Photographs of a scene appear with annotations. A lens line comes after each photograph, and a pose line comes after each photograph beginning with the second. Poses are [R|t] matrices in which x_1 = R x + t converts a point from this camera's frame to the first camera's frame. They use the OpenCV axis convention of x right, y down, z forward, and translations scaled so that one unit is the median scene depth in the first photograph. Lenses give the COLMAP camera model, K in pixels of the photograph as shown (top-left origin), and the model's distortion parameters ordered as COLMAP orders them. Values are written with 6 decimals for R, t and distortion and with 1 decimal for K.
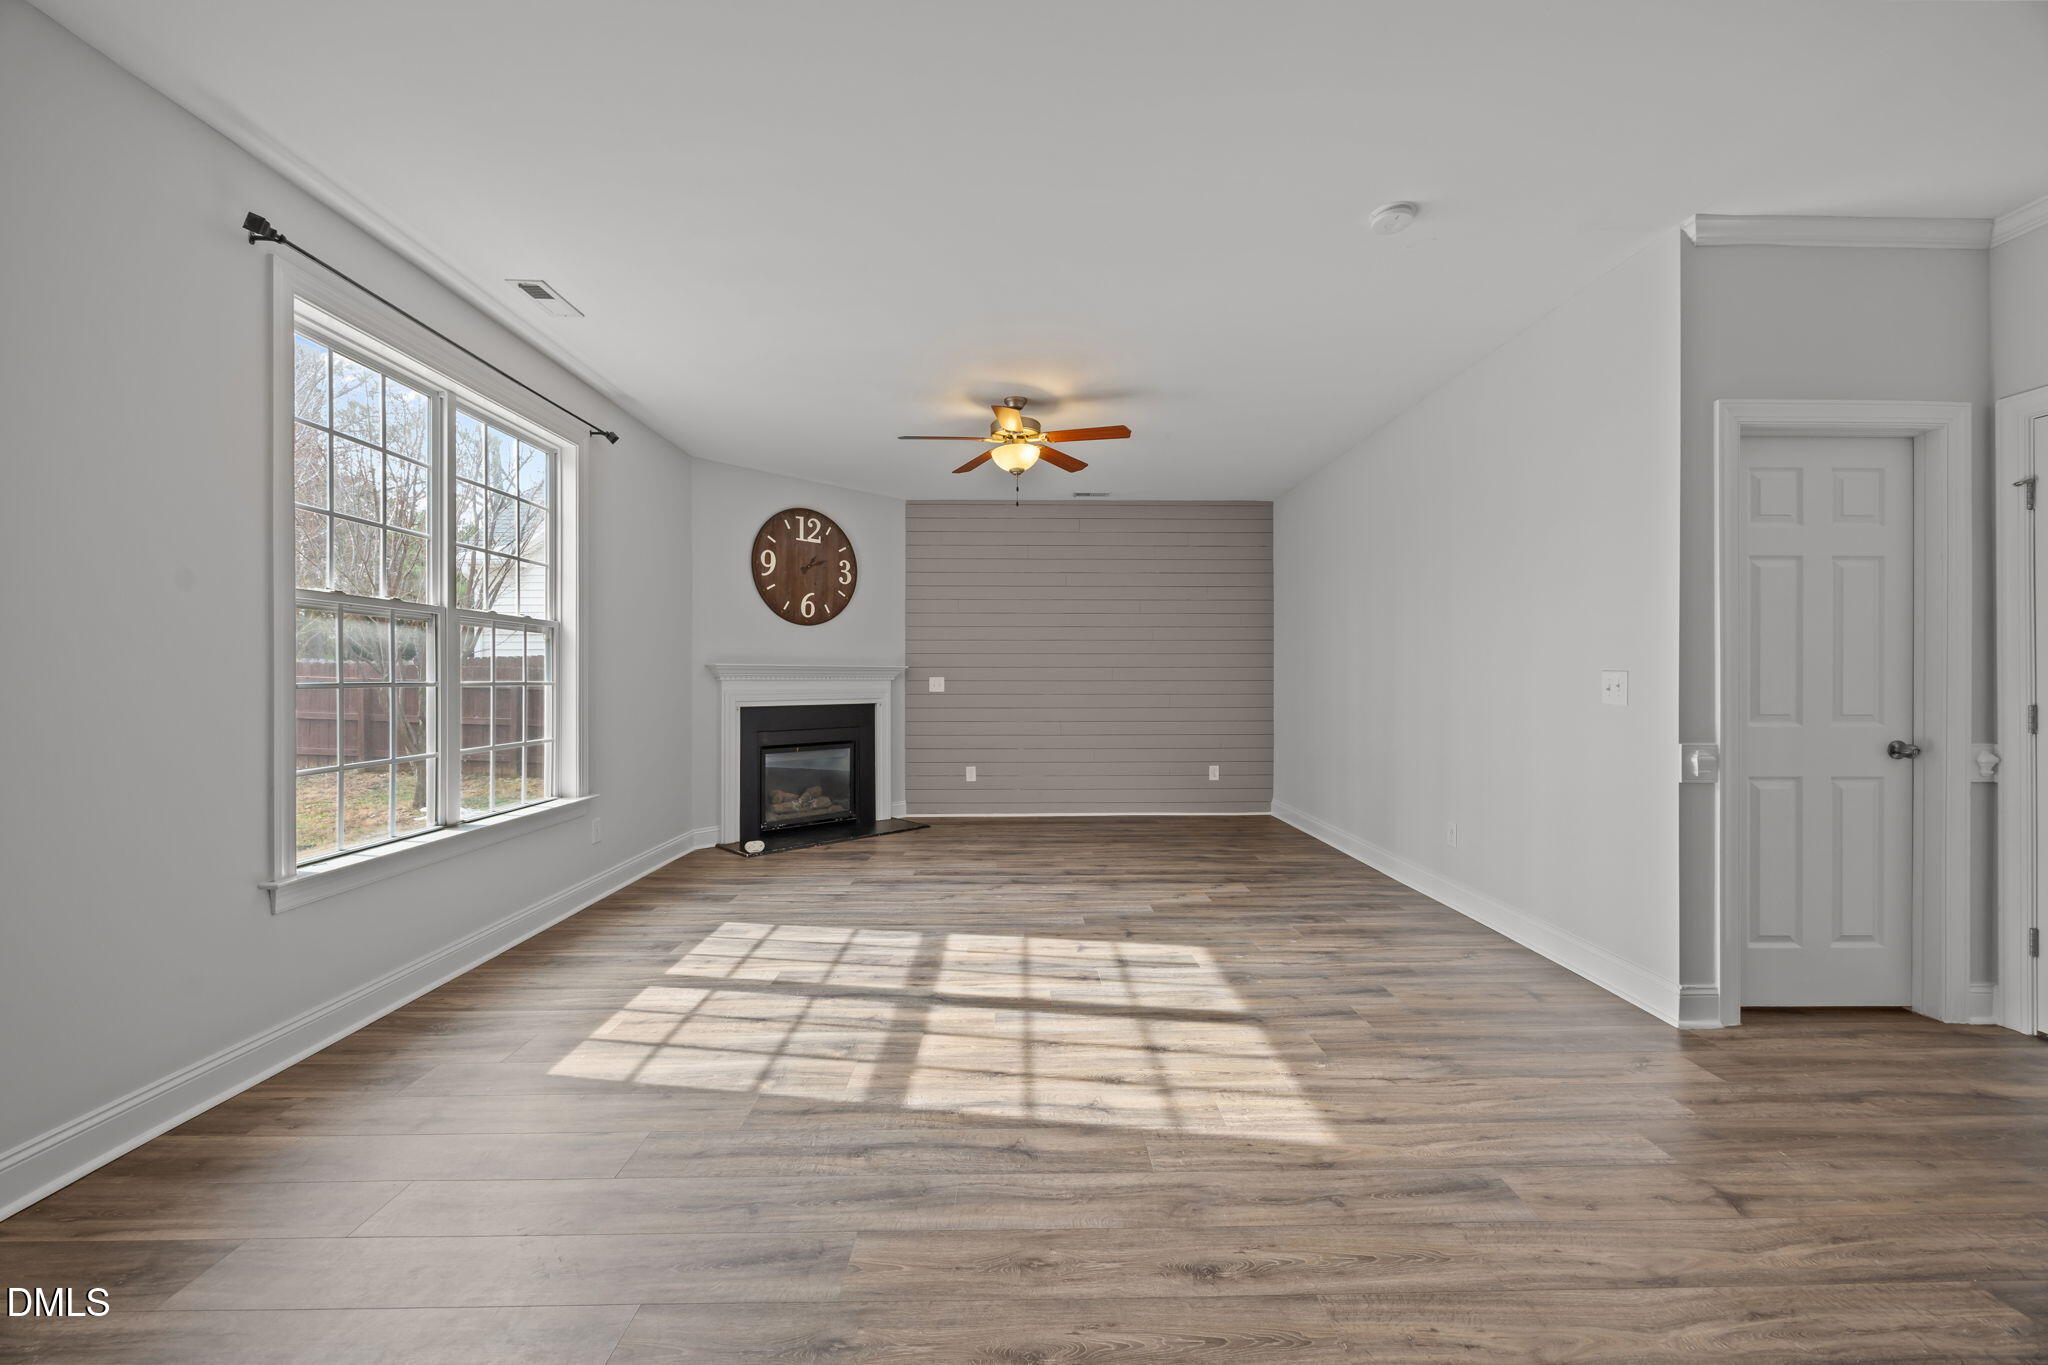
lens RADIAL K [[781.9, 0, 1024.6], [0, 781.9, 677.8], [0, 0, 1]] dist [-0.002330, 0.000059]
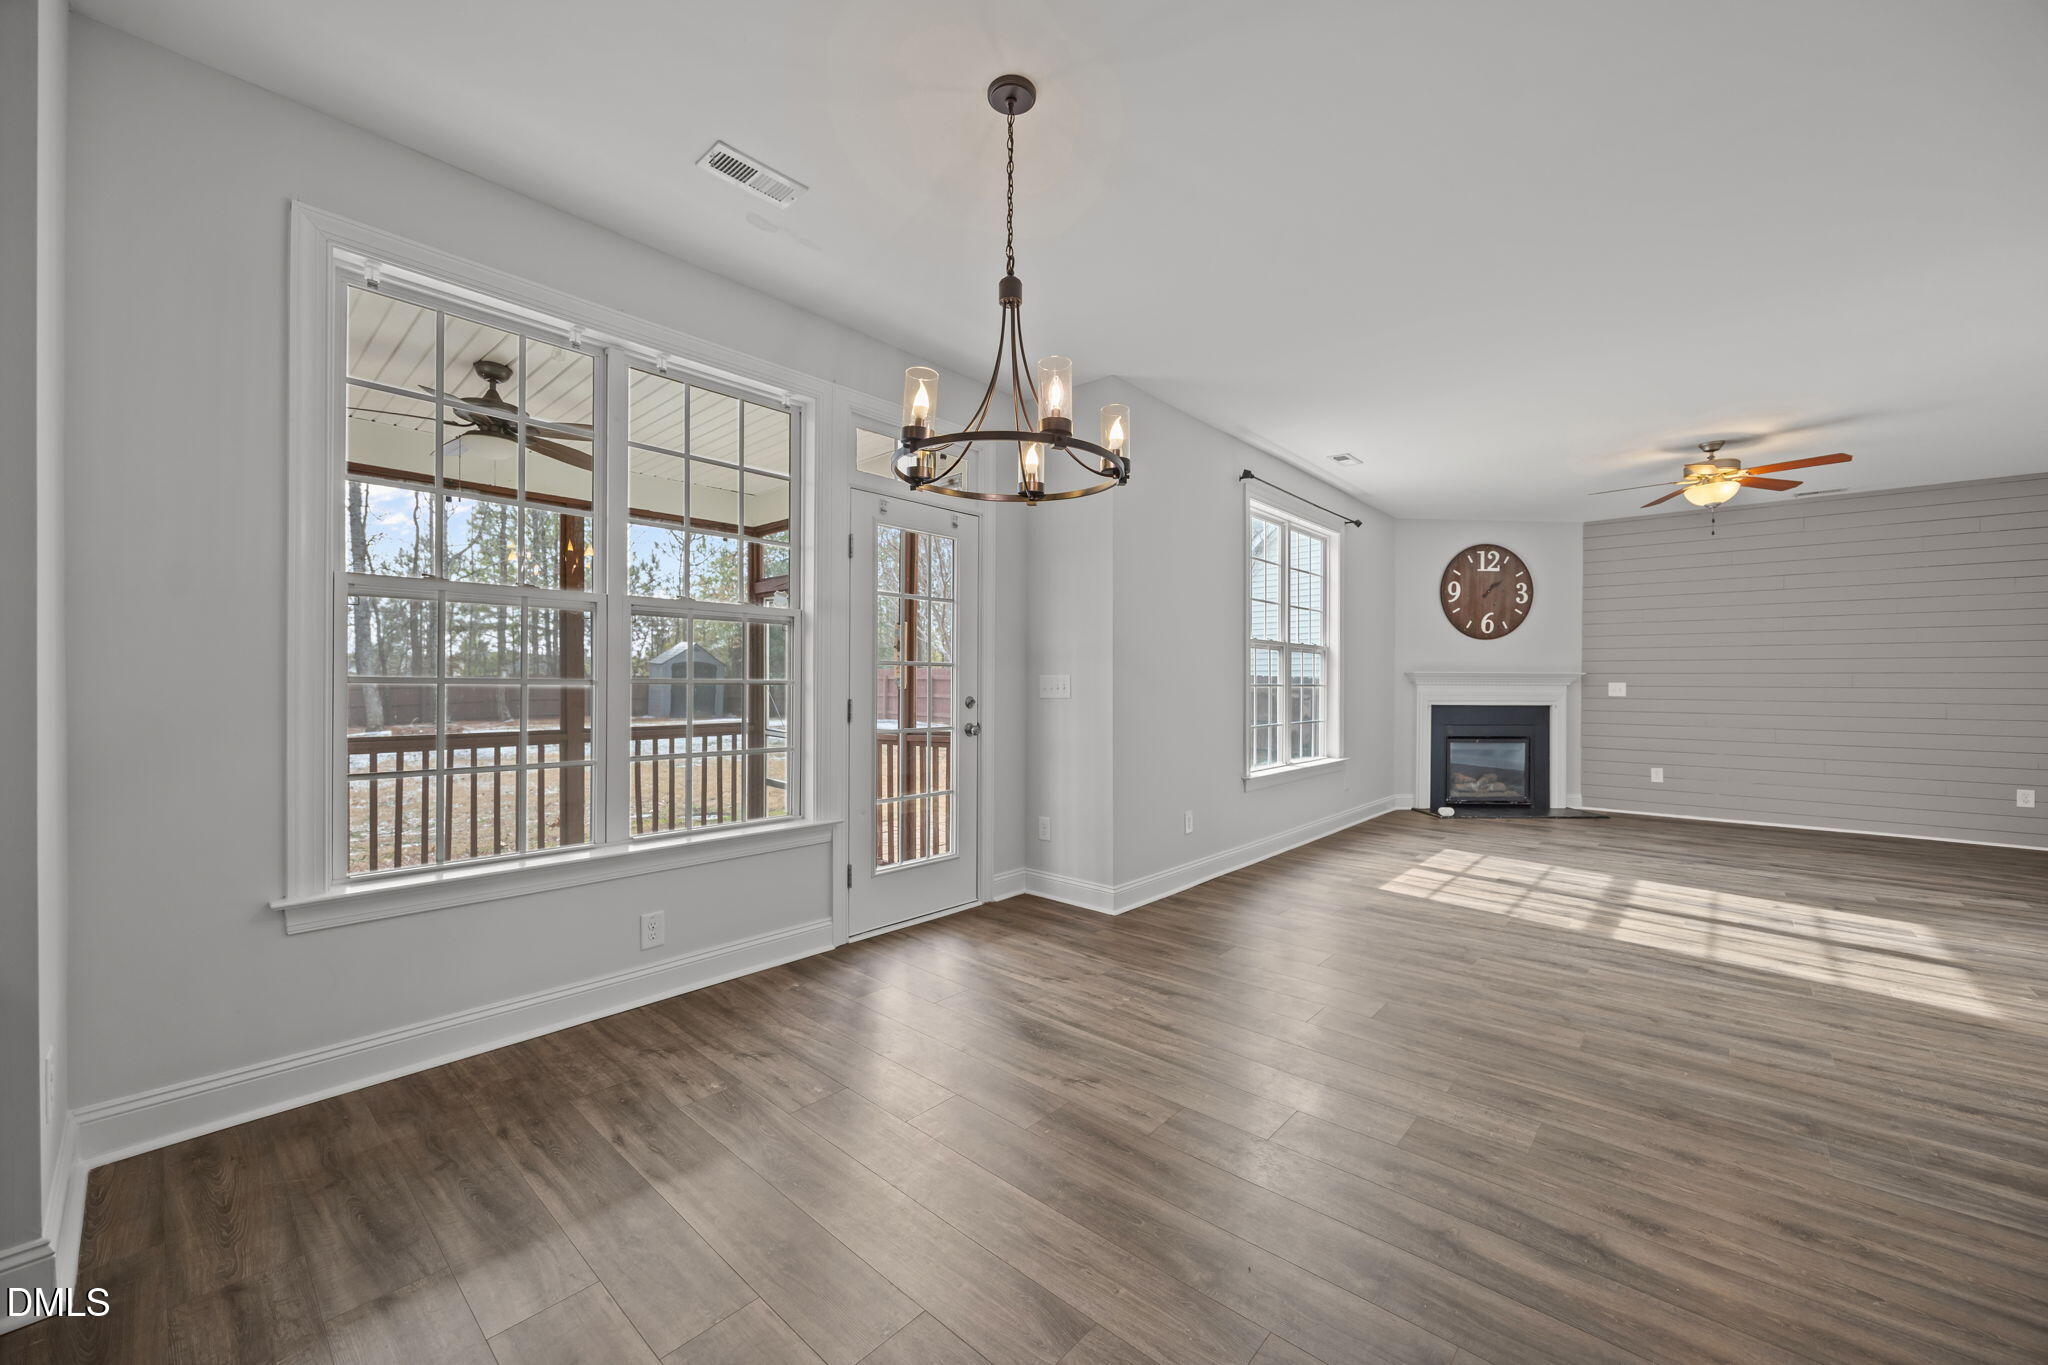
lens RADIAL K [[781.9, 0, 1029.2], [0, 781.9, 685.4], [0, 0, 1]] dist [-0.002330, 0.000059]
pose [[0.738471, 0.006438, -0.674255, 0.024437], [-0.004345, 0.999979, 0.004788, 0.001886], [0.674271, -0.000606, 0.738483, -0.558495]]
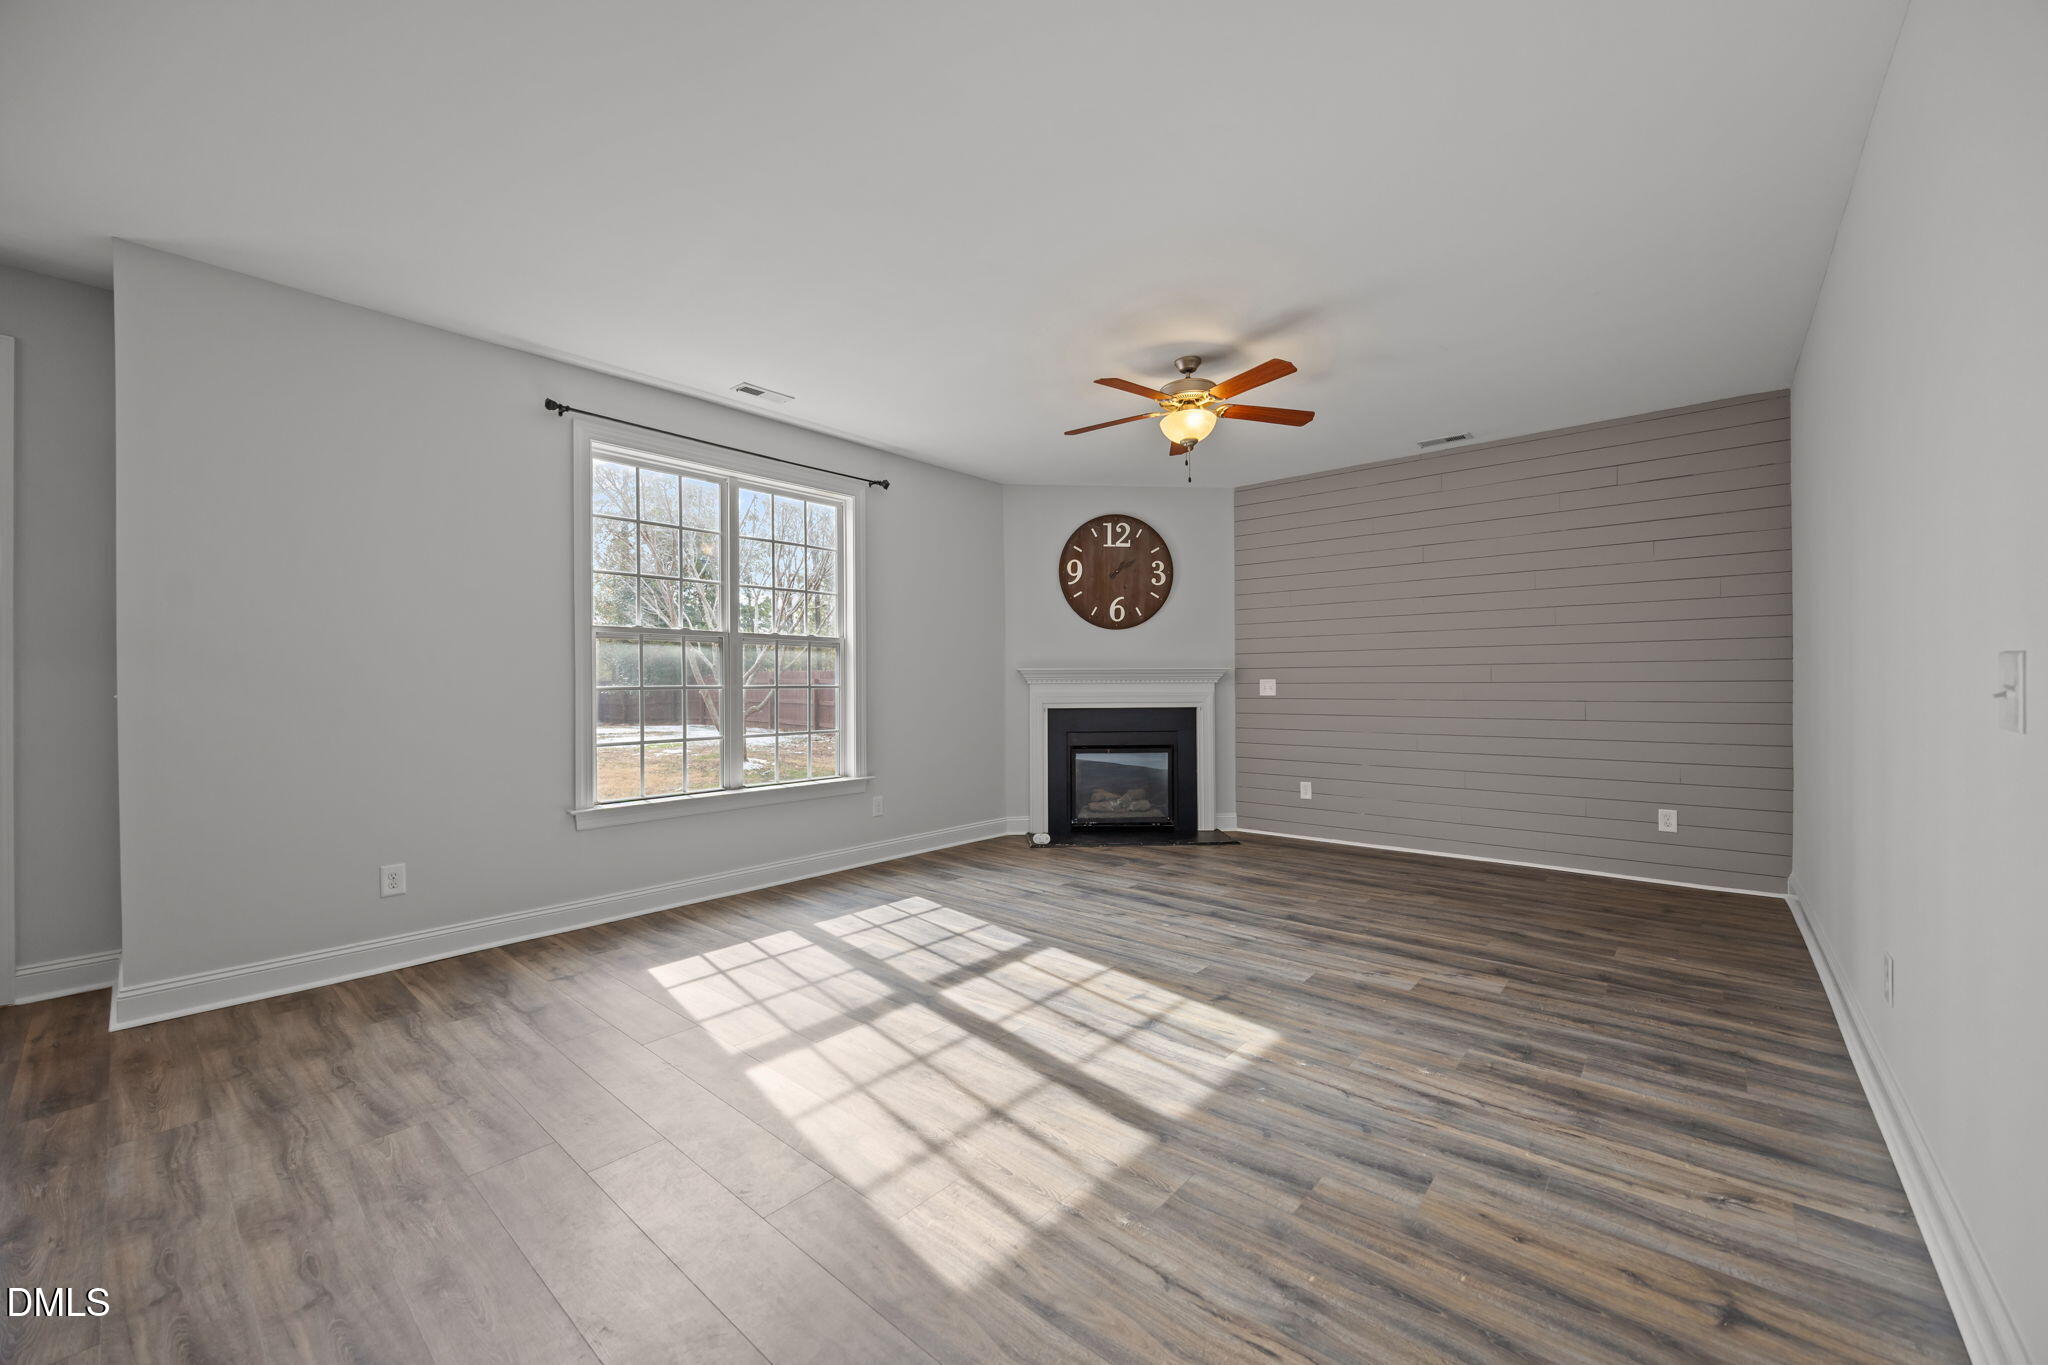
lens RADIAL K [[781.9, 0, 1025.8], [0, 781.9, 685.7], [0, 0, 1]] dist [-0.002330, 0.000059]
pose [[0.747207, -0.002429, -0.664587, 0.454692], [0.006207, 0.999975, 0.003325, 0.003214], [0.664563, -0.006610, 0.747203, 0.237017]]
